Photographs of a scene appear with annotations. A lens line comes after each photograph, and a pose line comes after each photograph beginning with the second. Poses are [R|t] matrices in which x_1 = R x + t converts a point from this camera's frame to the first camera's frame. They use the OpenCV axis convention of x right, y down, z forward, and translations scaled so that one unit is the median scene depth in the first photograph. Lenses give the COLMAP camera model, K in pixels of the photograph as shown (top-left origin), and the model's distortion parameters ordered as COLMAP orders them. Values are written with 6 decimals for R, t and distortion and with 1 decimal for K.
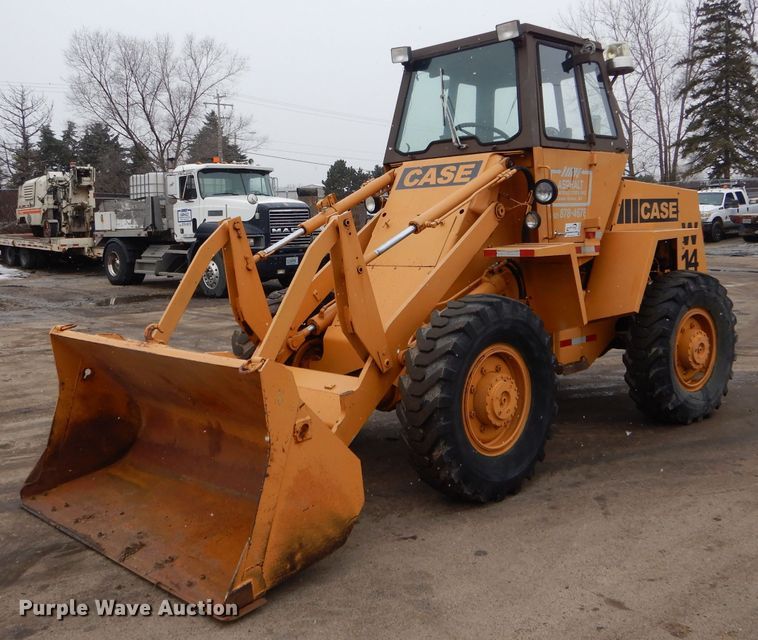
lens RADIAL K [[817.2, 0, 426.1], [0, 817.2, 302.0], [0, 0, 1]] dist [-0.004140, 0.003601]
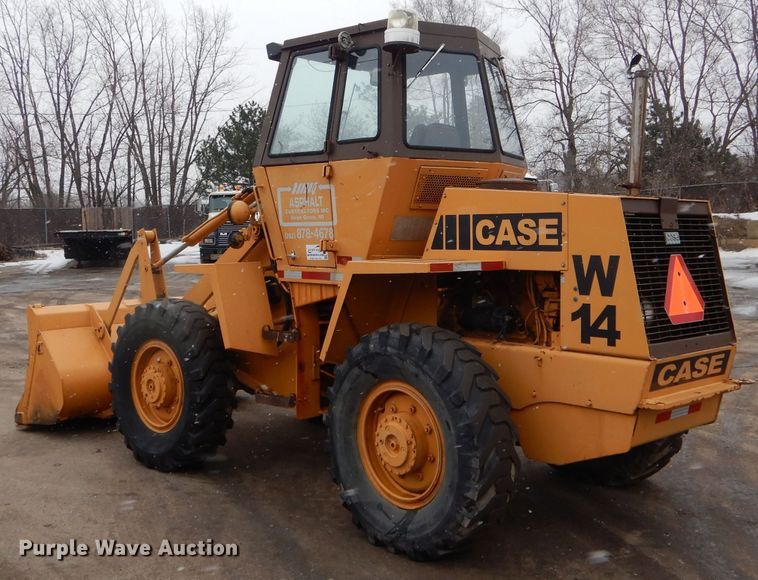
lens RADIAL K [[925.7, 0, 379.1], [0, 925.7, 263.8], [0, 0, 1]] dist [0.006484, -0.007194]
pose [[-0.005176, 0.069362, -0.997578, 1.204702], [-0.090296, 0.993484, 0.069546, -0.155464], [0.995902, 0.090437, 0.001121, 1.093187]]
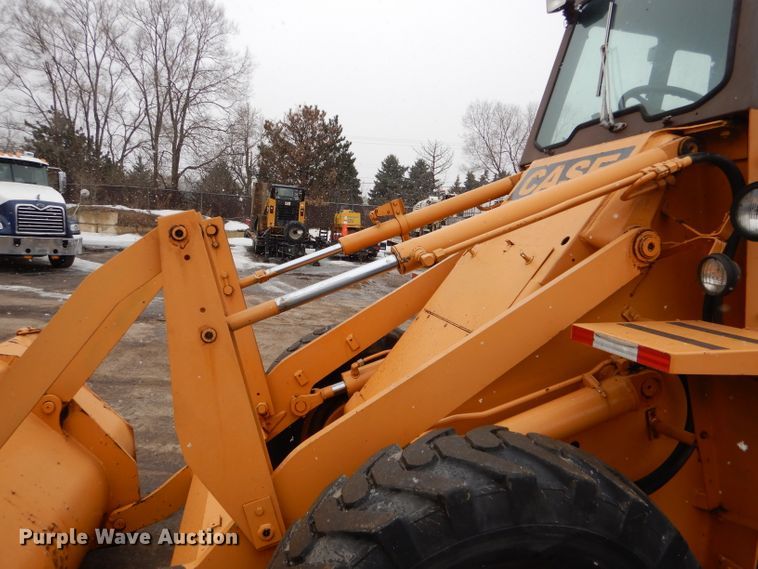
lens RADIAL K [[544.5, 0, 388.2], [0, 544.5, 287.6], [0, 0, 1]] dist [0.004369, -0.004473]
pose [[0.824655, 0.138743, -0.548356, 0.135421], [-0.145157, 0.988894, 0.031909, -0.071778], [0.546693, 0.053284, 0.835636, 0.615561]]
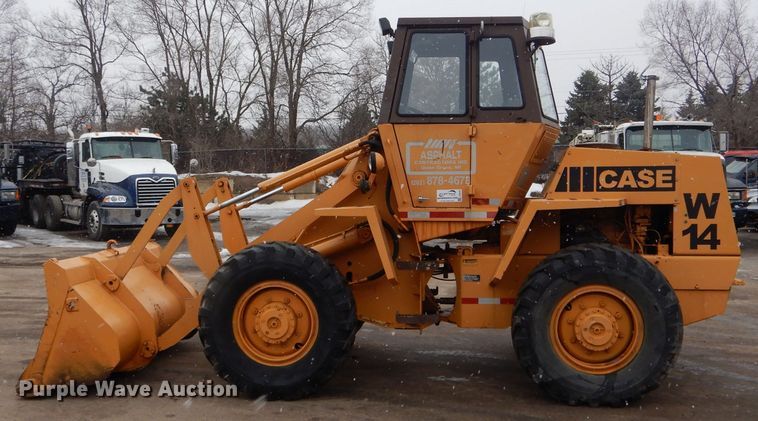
lens RADIAL K [[817.6, 0, 406.1], [0, 817.6, 237.8], [0, 0, 1]] dist [0.000910, 0.004183]
pose [[0.646861, 0.077026, -0.758708, 1.000644], [-0.088306, 0.995759, 0.025804, -0.057186], [0.757478, 0.050307, 0.650919, 0.252935]]
